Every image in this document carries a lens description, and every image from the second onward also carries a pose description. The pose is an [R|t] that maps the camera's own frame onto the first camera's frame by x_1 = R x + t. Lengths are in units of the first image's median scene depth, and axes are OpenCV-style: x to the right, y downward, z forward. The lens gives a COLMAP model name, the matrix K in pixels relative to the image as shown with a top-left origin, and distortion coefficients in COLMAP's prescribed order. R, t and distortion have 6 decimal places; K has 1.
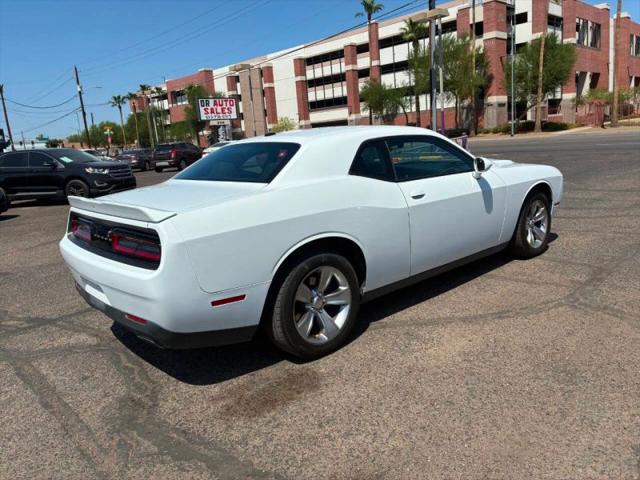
lens RADIAL K [[481.4, 0, 324.9], [0, 481.4, 233.9], [0, 0, 1]] dist [0.049209, -0.065263]
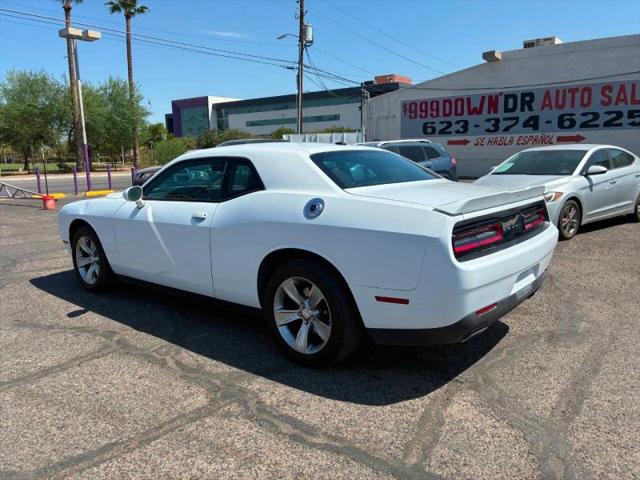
lens RADIAL K [[481.4, 0, 317.2], [0, 481.4, 238.4], [0, 0, 1]] dist [0.049209, -0.065263]
pose [[-0.123406, -0.087659, 0.988477, -0.123559], [0.229936, 0.966457, 0.114413, -0.015518], [-0.965350, 0.241405, -0.099111, 0.131496]]
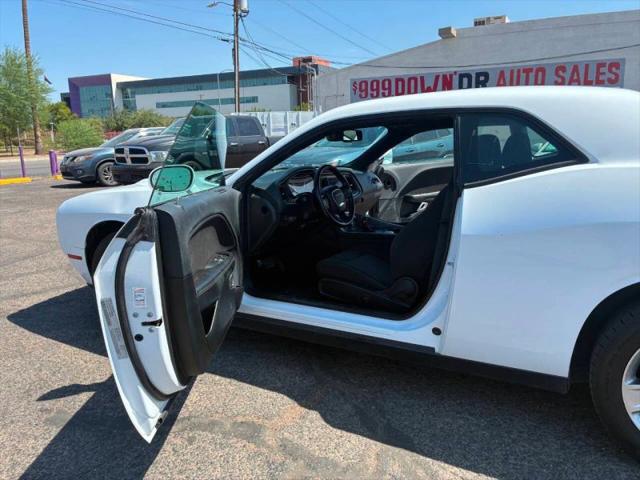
lens RADIAL K [[481.4, 0, 320.1], [0, 481.4, 246.0], [0, 0, 1]] dist [0.049209, -0.065263]
pose [[-0.298514, -0.124929, 0.946193, -0.068170], [0.235432, 0.951120, 0.199856, -0.025109], [-0.924911, 0.282424, -0.254511, 0.172305]]
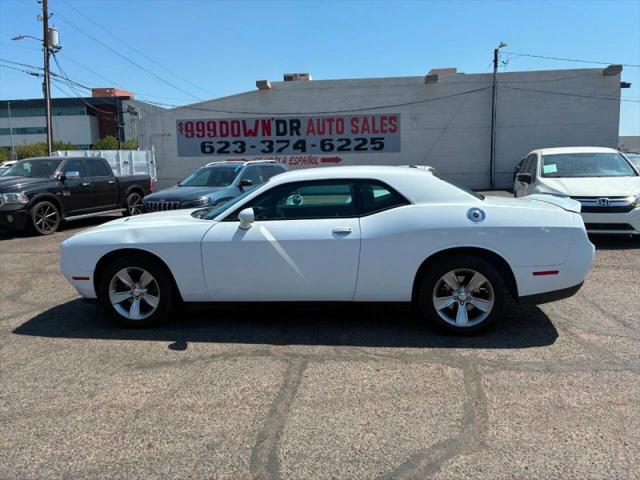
lens RADIAL K [[481.4, 0, 316.3], [0, 481.4, 239.5], [0, 0, 1]] dist [0.049209, -0.065263]
pose [[-0.627249, -0.023815, 0.778455, -0.105116], [0.226555, 0.950728, 0.211634, -0.038787], [-0.745139, 0.309110, -0.590948, 0.221016]]
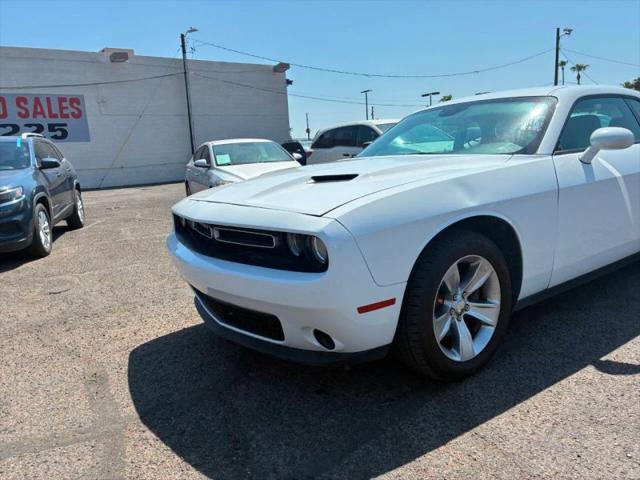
lens RADIAL K [[481.4, 0, 315.2], [0, 481.4, 239.2], [0, 0, 1]] dist [0.049209, -0.065263]
pose [[-0.983692, 0.111947, 0.140778, 0.034312], [0.156006, 0.920577, 0.358052, -0.042850], [-0.089514, 0.374175, -0.923028, 0.241049]]
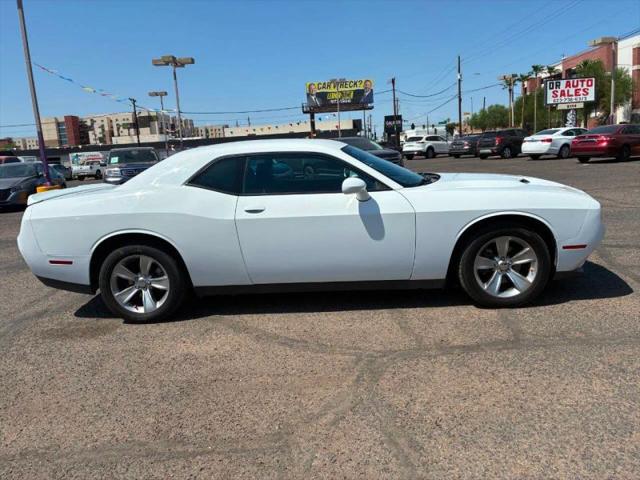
lens RADIAL K [[481.4, 0, 319.6], [0, 481.4, 241.1], [0, 0, 1]] dist [0.049209, -0.065263]
pose [[0.711174, 0.163892, -0.683645, 0.108323], [-0.130172, 0.986329, 0.101043, -0.014524], [0.690859, 0.017132, 0.722786, 0.035204]]
